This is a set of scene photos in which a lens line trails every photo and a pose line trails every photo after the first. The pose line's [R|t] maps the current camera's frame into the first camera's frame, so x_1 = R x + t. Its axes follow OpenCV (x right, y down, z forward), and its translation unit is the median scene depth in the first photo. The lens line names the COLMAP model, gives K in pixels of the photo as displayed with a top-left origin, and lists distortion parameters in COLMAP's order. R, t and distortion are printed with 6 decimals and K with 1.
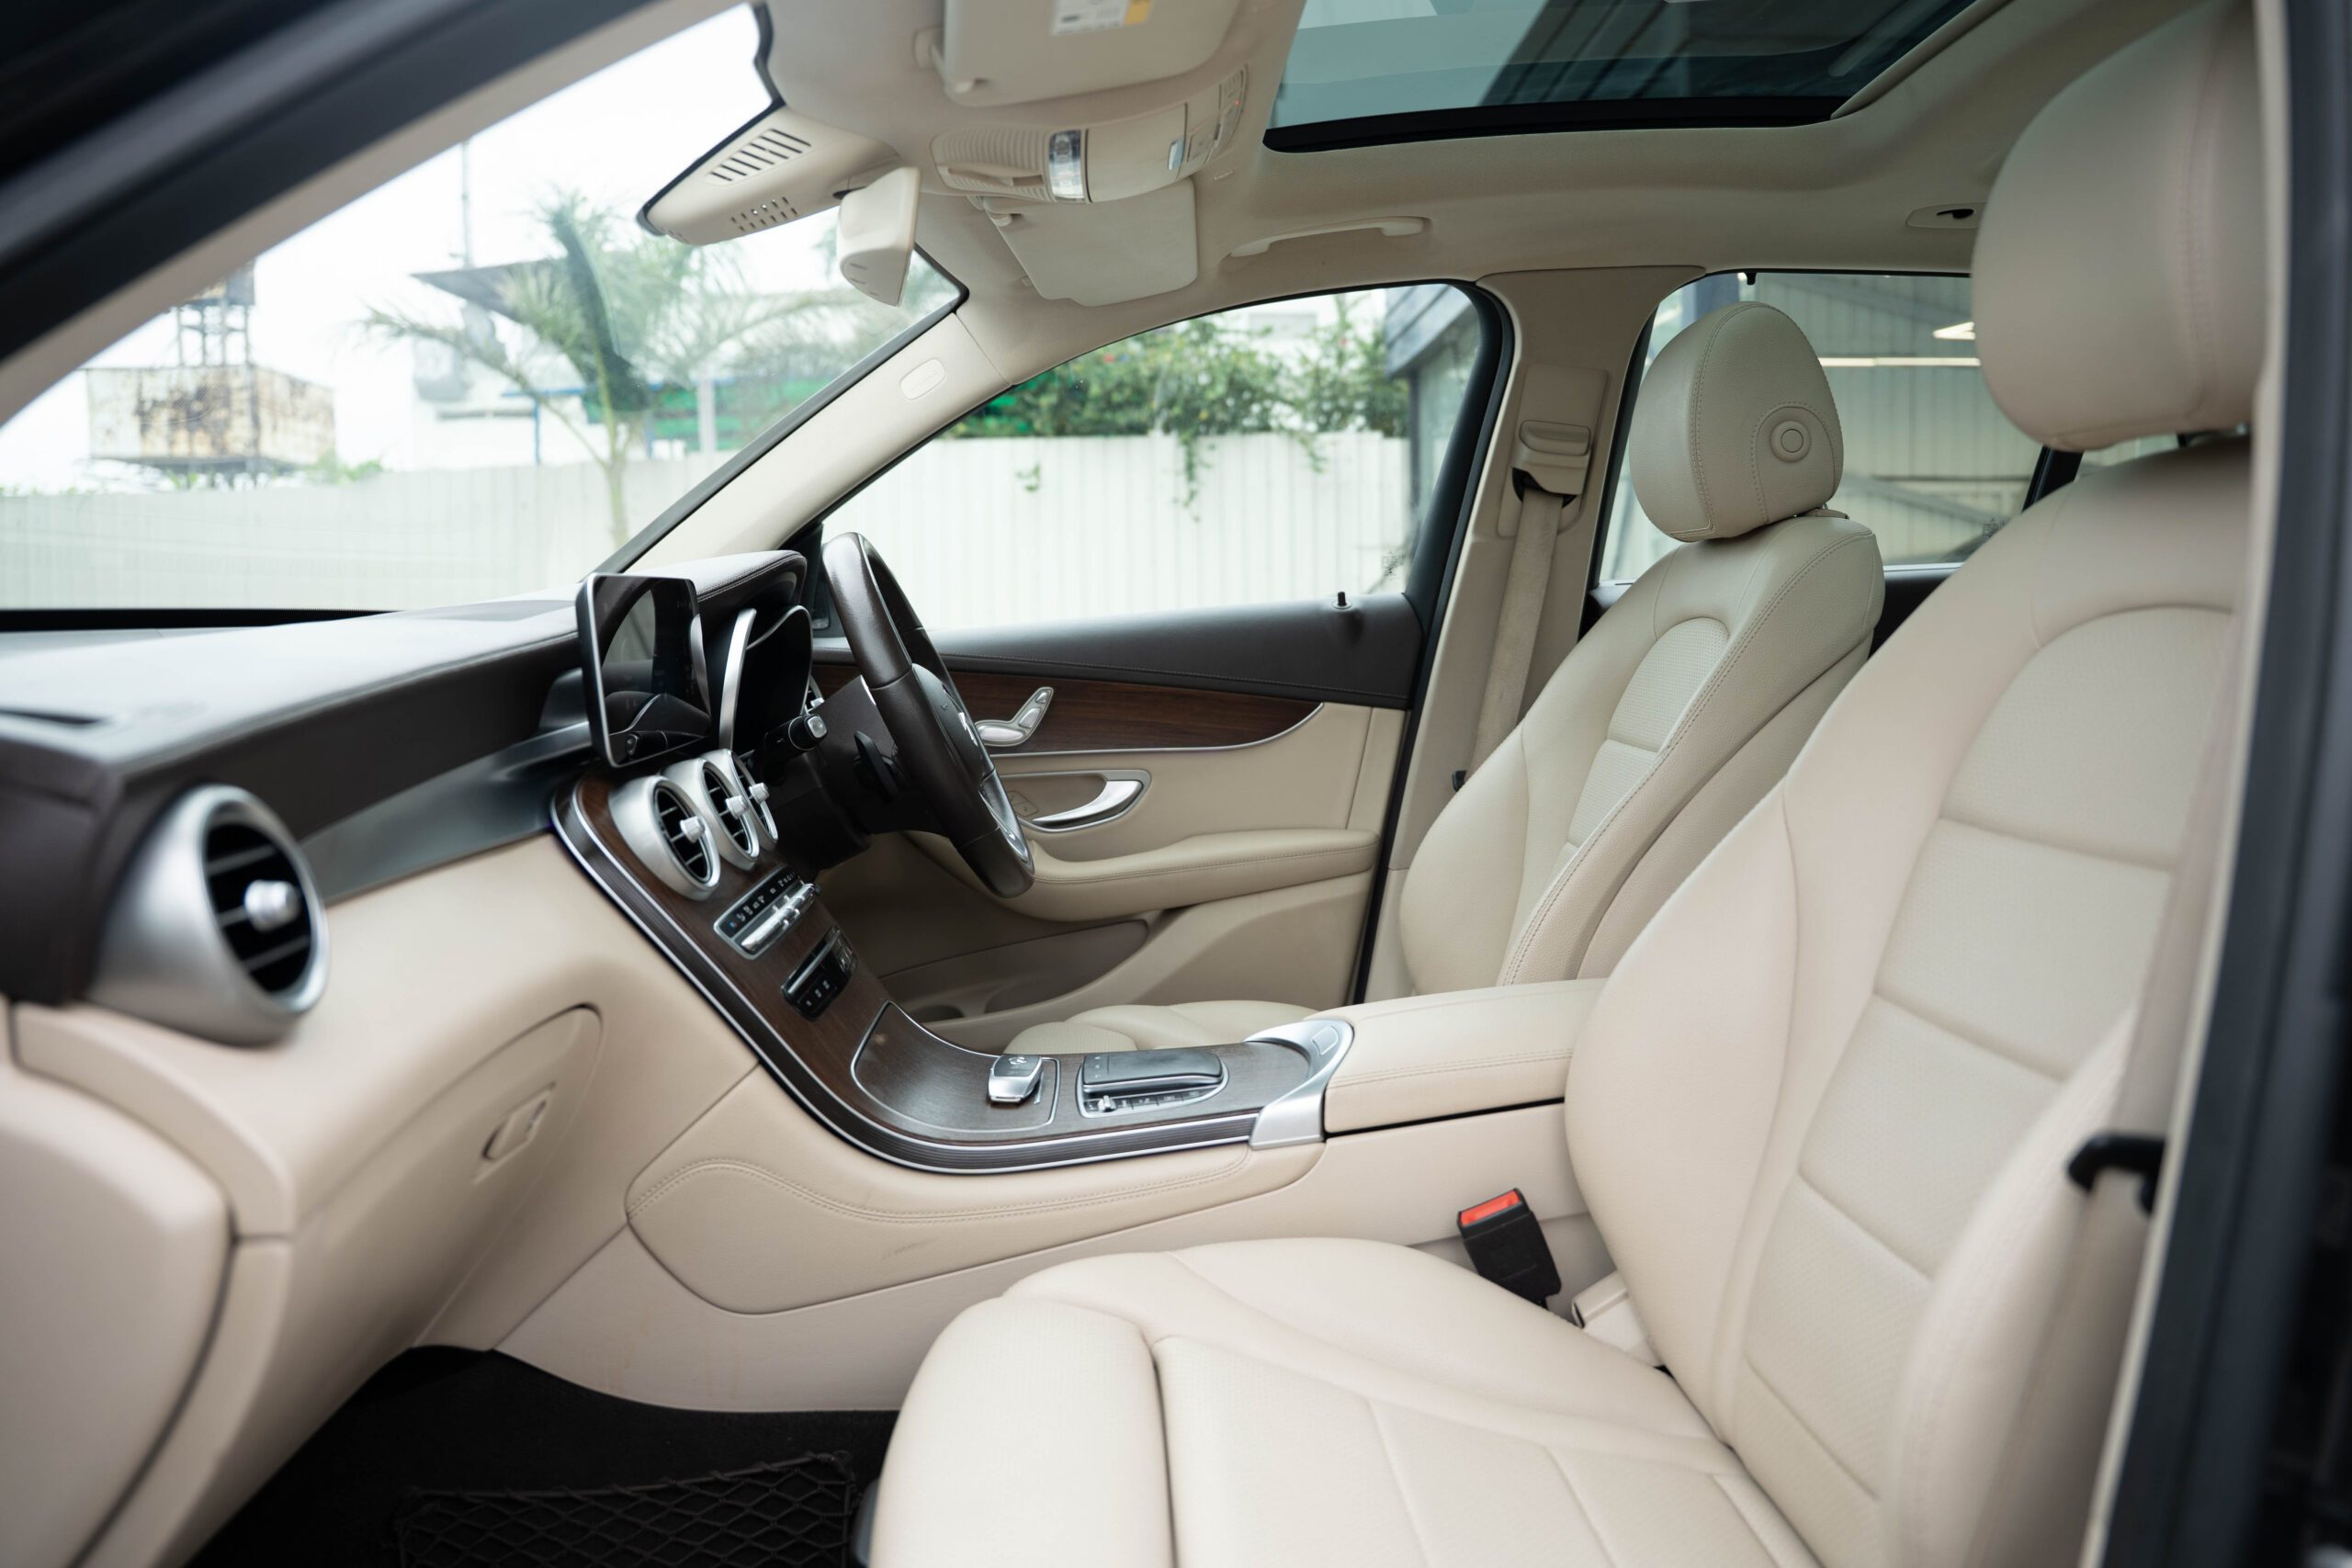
lens RADIAL K [[1576.9, 0, 1171.6], [0, 1576.9, 776.5], [0, 0, 1]] dist [-0.101142, 0.005296]
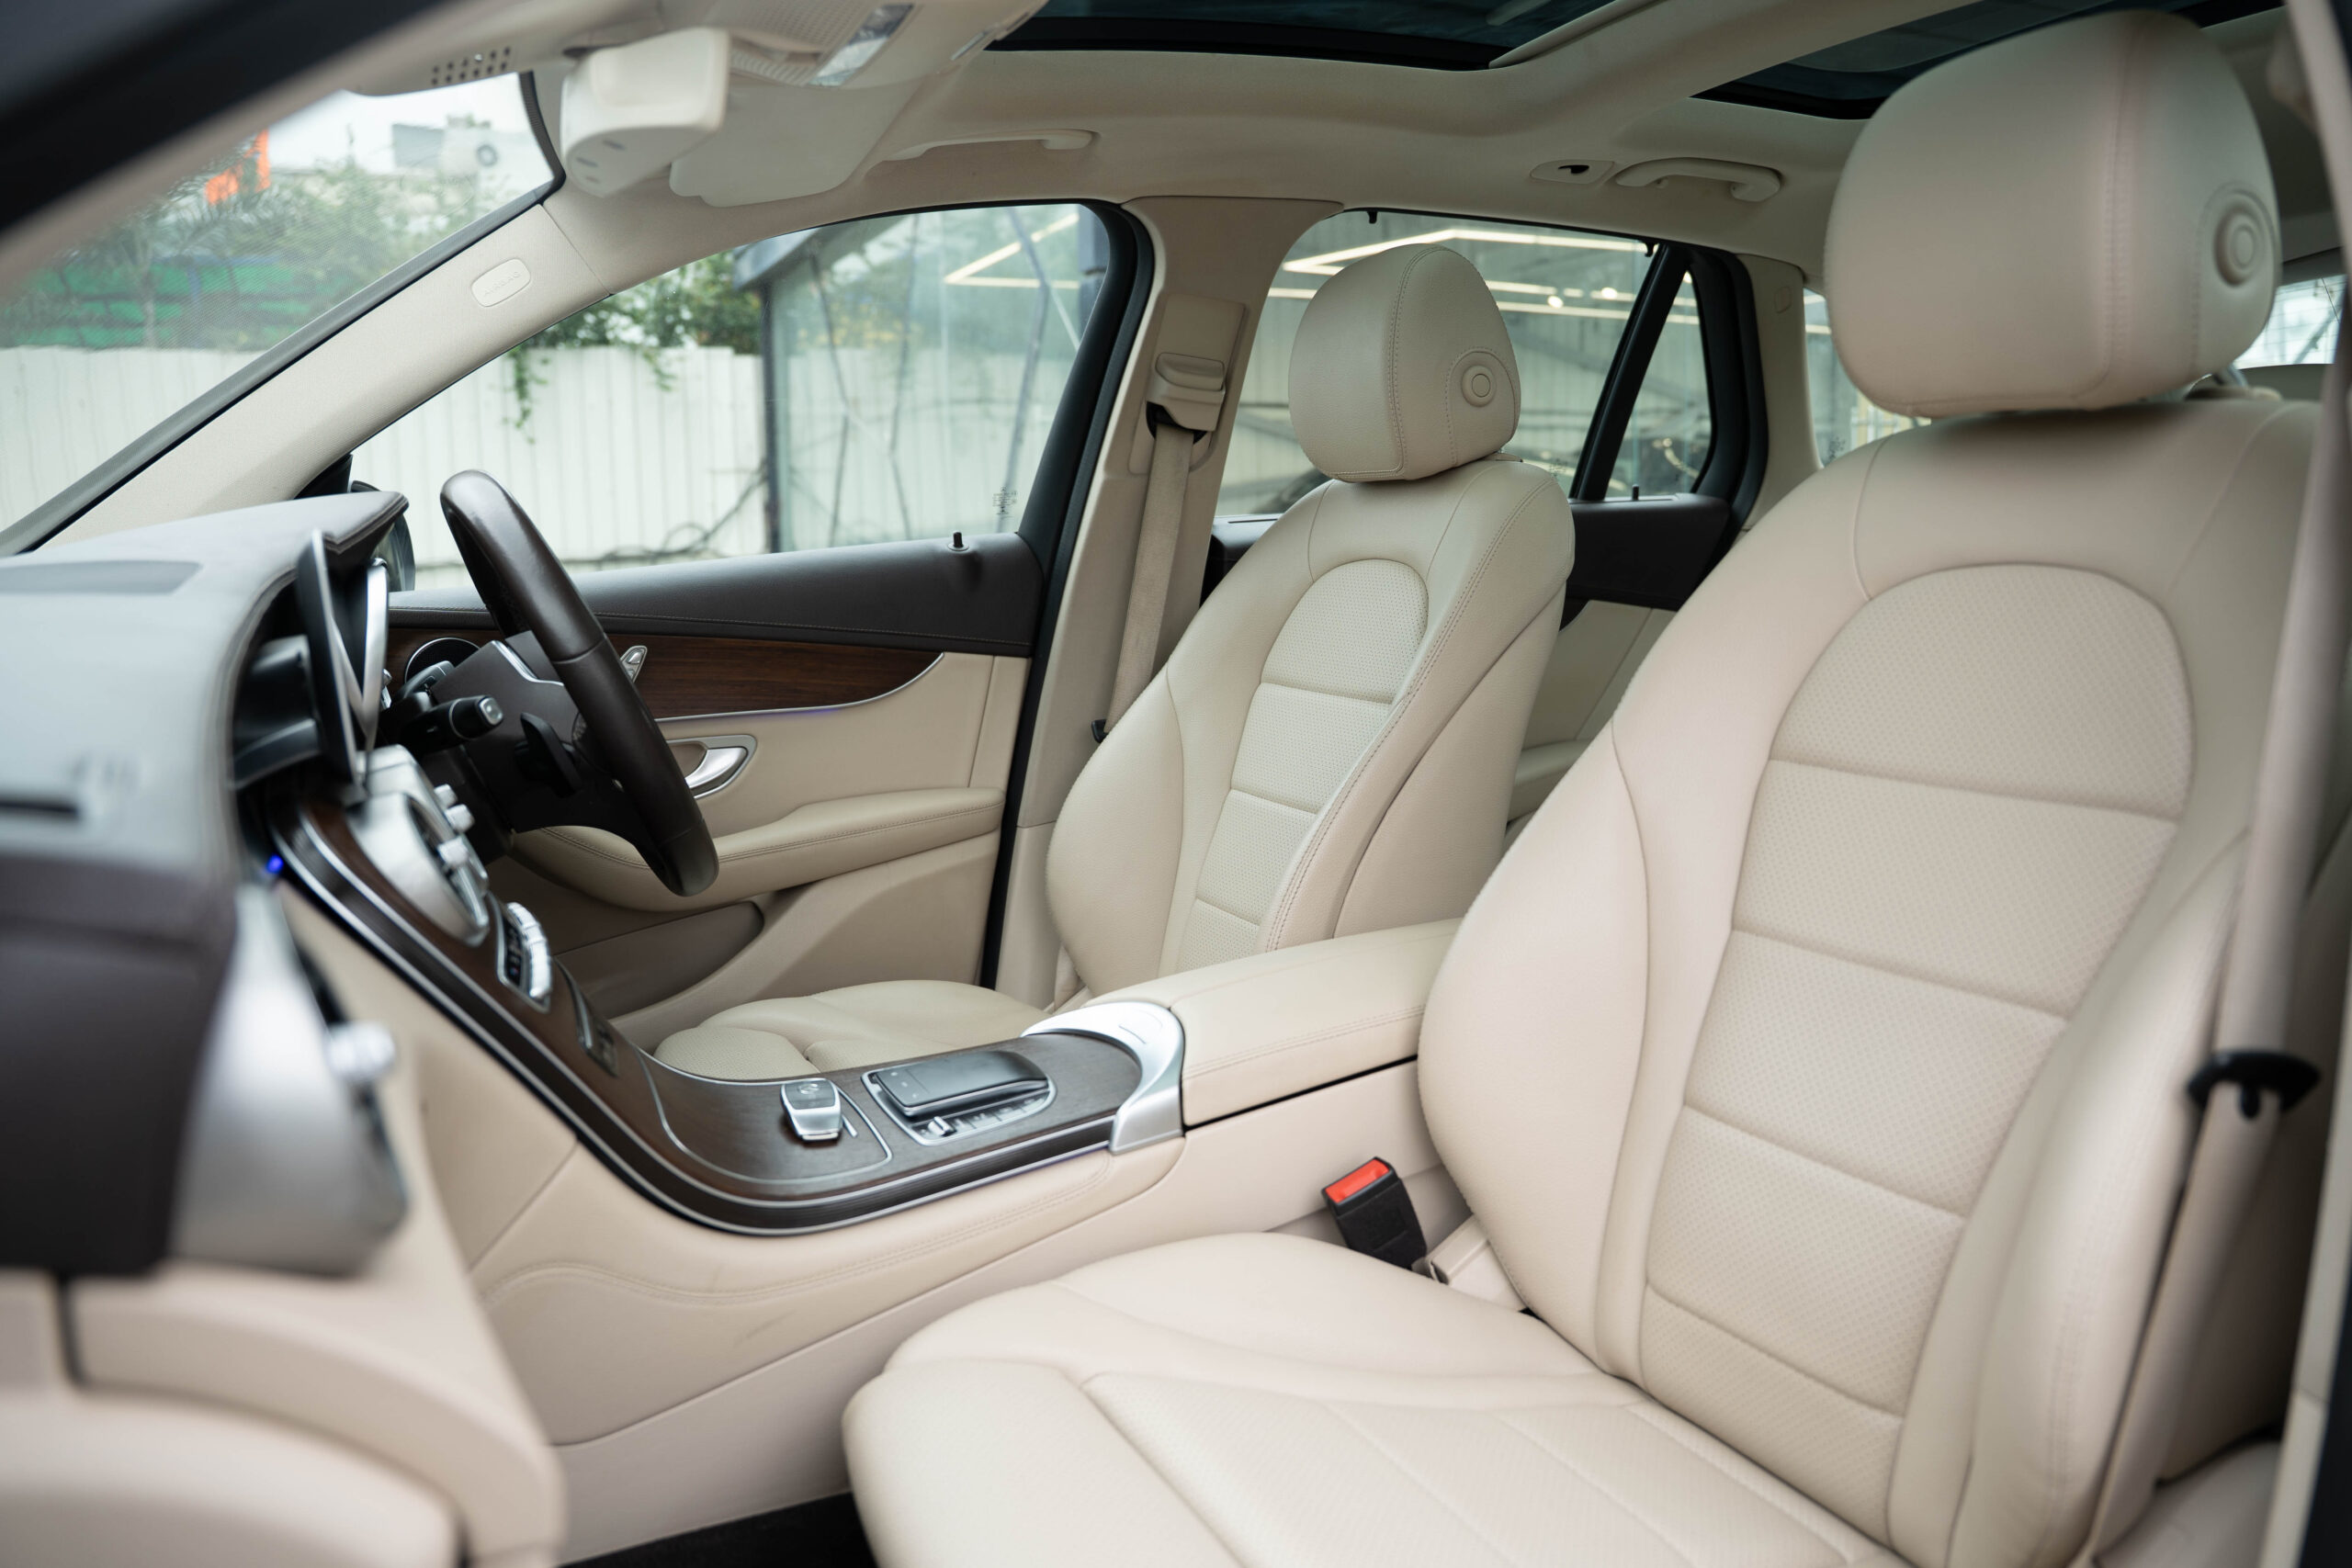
lens RADIAL K [[1631.7, 0, 1176.0], [0, 1631.7, 784.0], [0, 0, 1]] dist [-0.111821, 0.003387]
pose [[0.919858, -0.060292, 0.387591, -0.162176], [0.042322, 0.997603, 0.054743, -0.017546], [-0.389962, -0.033952, 0.920205, 0.071602]]
